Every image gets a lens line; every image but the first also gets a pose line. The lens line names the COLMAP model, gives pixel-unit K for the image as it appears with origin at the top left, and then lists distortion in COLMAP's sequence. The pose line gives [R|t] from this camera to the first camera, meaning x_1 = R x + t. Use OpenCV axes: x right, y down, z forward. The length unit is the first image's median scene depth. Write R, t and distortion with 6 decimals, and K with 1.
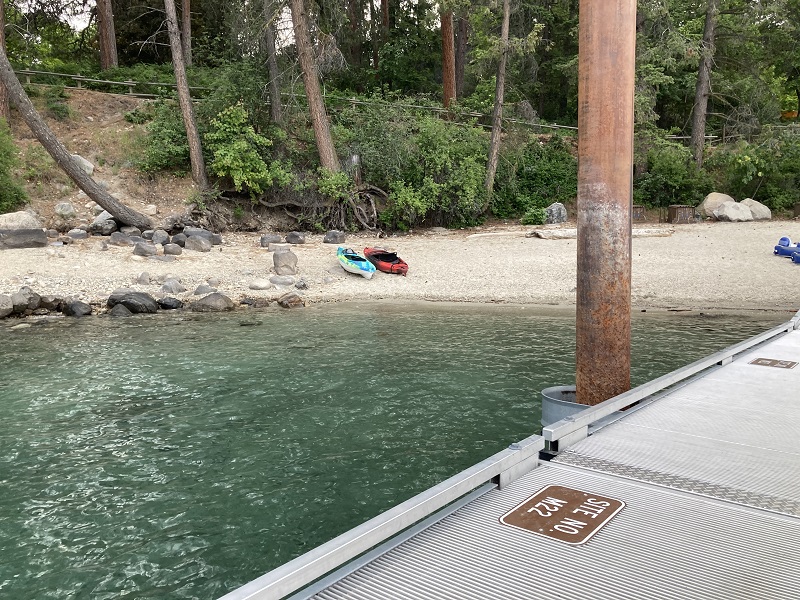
lens RADIAL K [[663.4, 0, 400.4], [0, 663.4, 283.7], [0, 0, 1]] dist [0.003296, -0.019404]
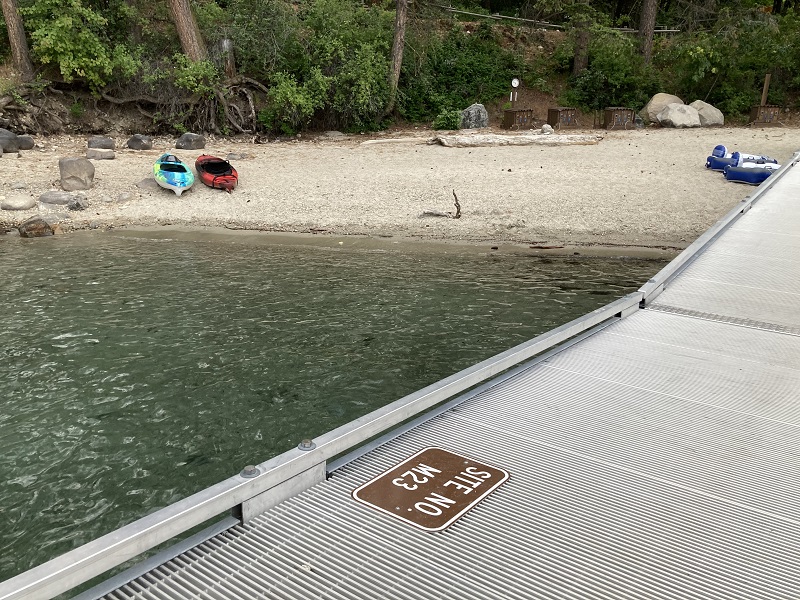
lens RADIAL K [[663.4, 0, 400.4], [0, 663.4, 283.7], [0, 0, 1]] dist [0.003296, -0.019404]
pose [[0.999377, 0.002529, 0.035200, 0.120796], [-0.007191, 0.991097, 0.132950, -0.007011], [-0.034551, -0.133120, 0.990498, 0.152298]]
